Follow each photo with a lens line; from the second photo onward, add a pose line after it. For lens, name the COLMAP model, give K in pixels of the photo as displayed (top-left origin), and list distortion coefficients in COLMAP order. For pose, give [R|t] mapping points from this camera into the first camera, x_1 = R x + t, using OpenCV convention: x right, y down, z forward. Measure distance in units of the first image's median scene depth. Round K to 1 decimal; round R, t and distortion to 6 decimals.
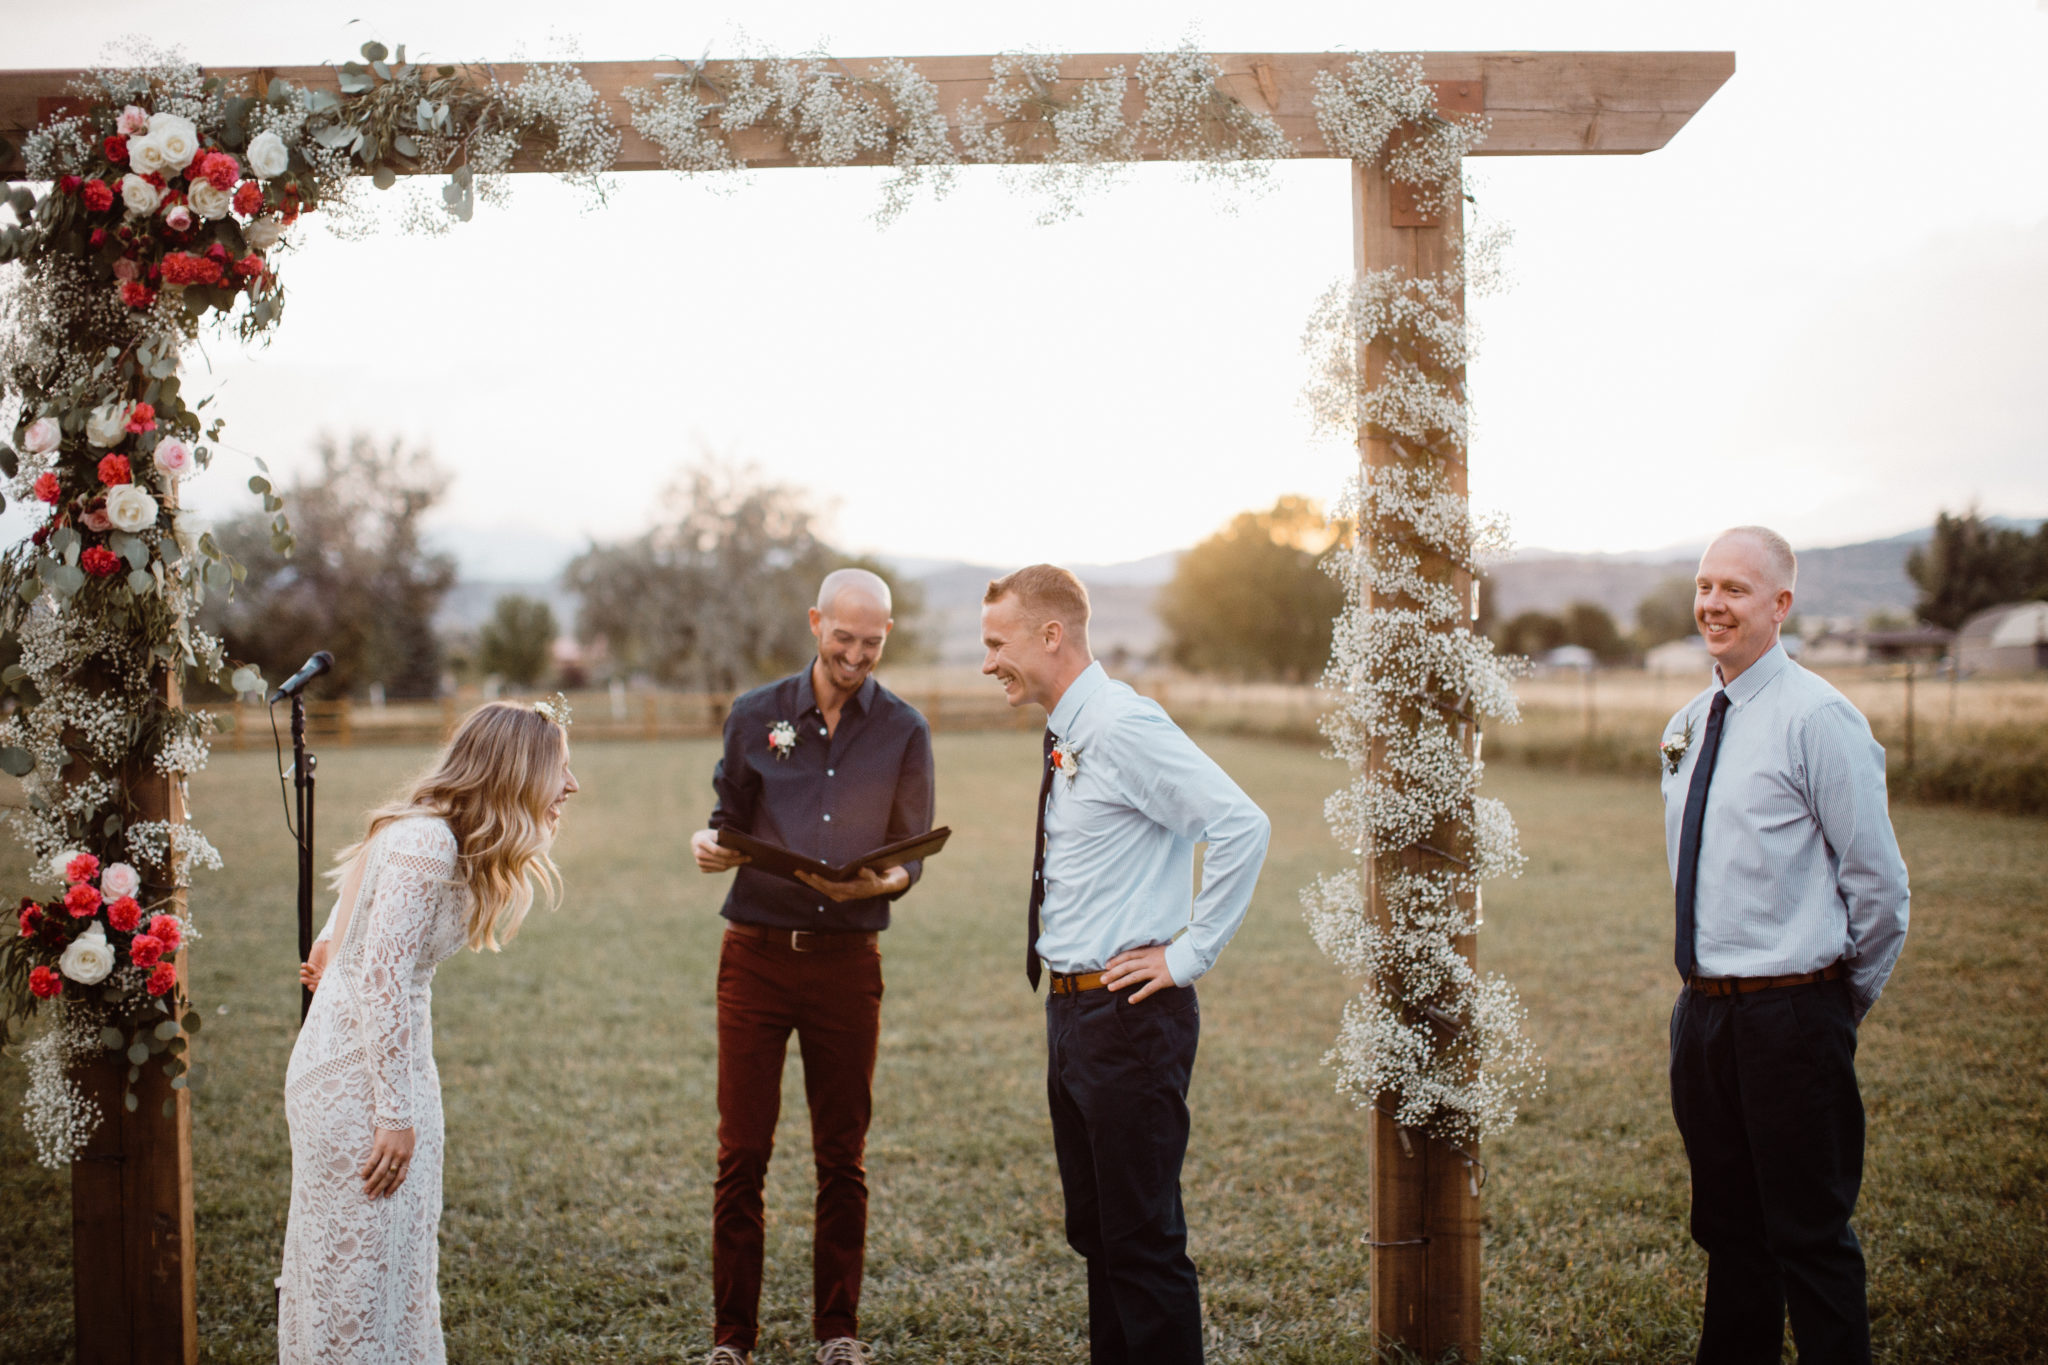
lens RADIAL K [[2989.4, 0, 1024.8], [0, 2989.4, 666.1], [0, 0, 1]] dist [-0.137661, 0.000000]
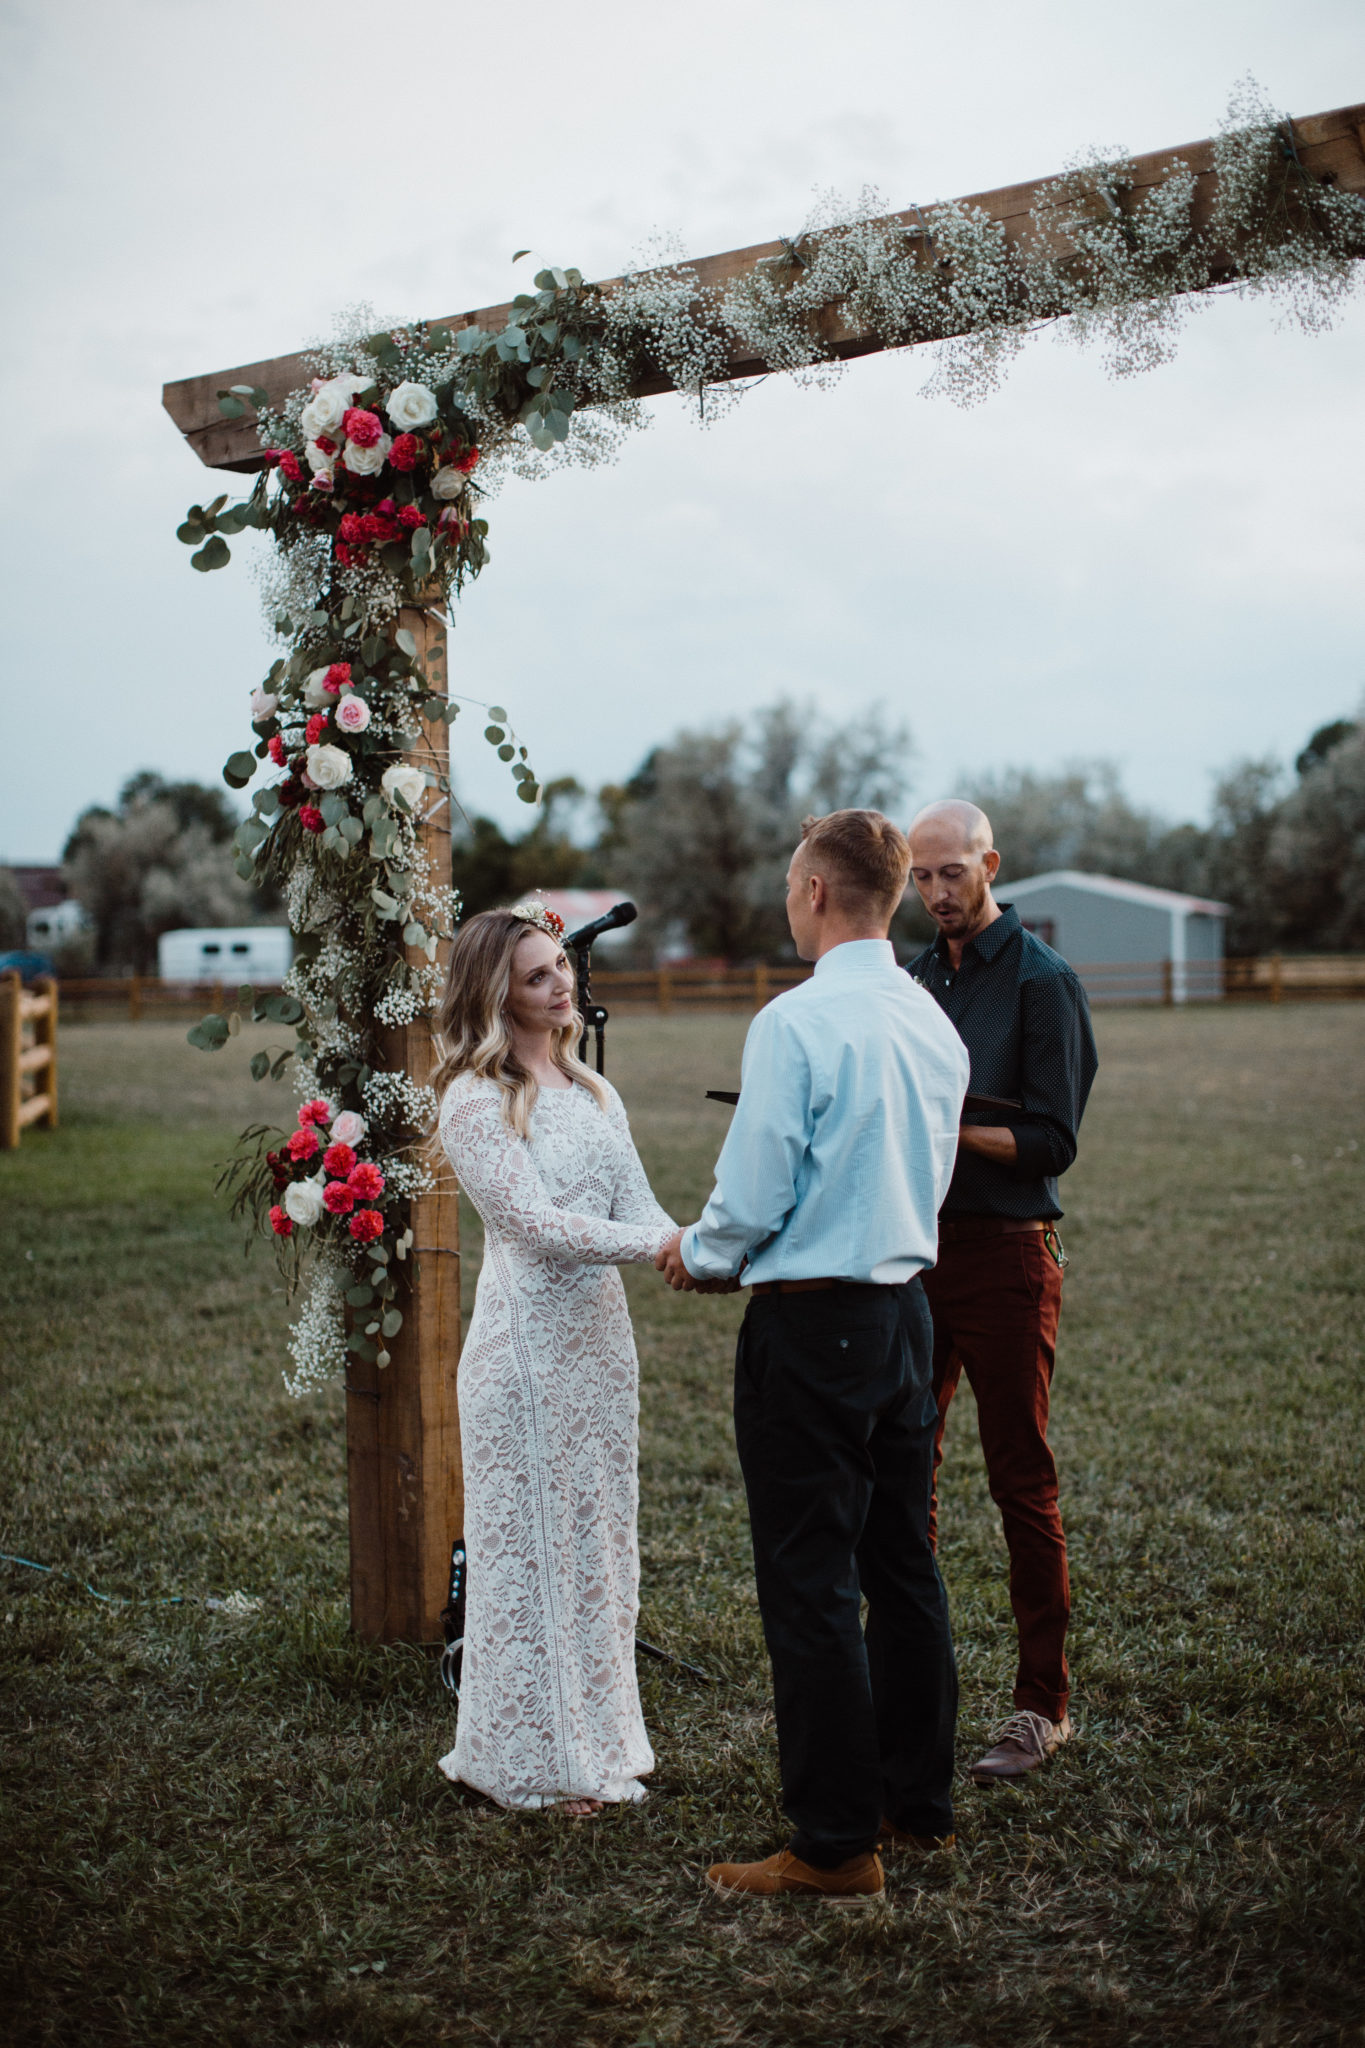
lens RADIAL K [[2989.4, 0, 680.4], [0, 2989.4, 1041.5], [0, 0, 1]] dist [-0.137661, 0.000000]
pose [[0.679907, 0.032577, -0.732574, 0.520622], [0.012007, 0.998384, 0.055541, -0.013626], [0.733200, -0.046559, 0.678417, 0.361658]]
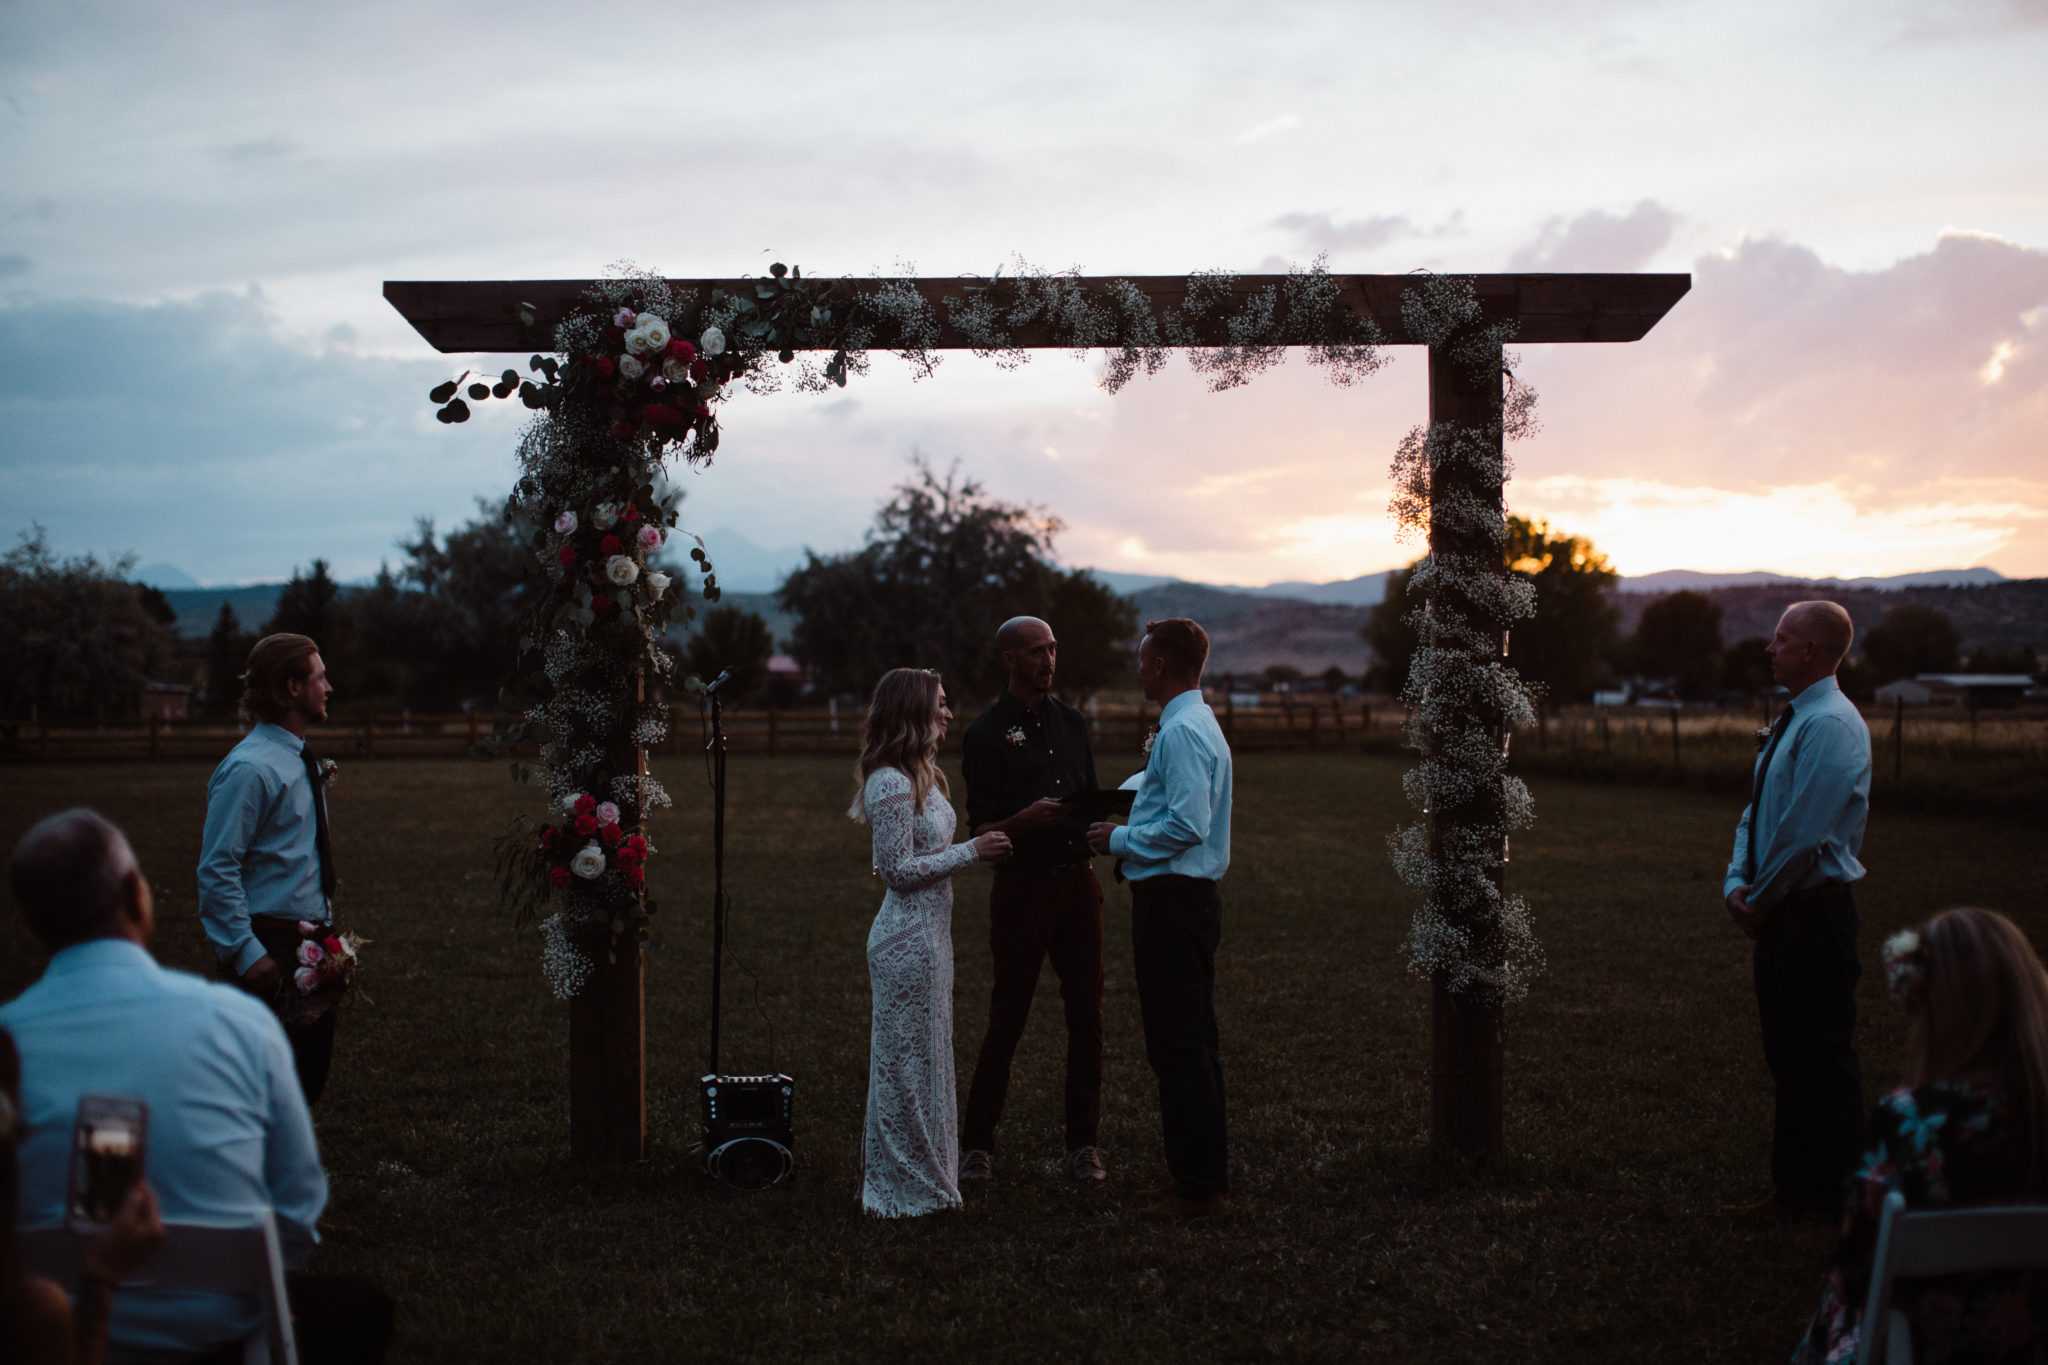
lens RADIAL K [[2989.4, 0, 1033.0], [0, 2989.4, 683.5], [0, 0, 1]] dist [-0.137661, 0.000000]
pose [[0.997585, 0.016108, -0.067561, 0.016229], [-0.016184, 0.999869, -0.000580, 0.002762], [0.067543, 0.001672, 0.997715, -0.510987]]
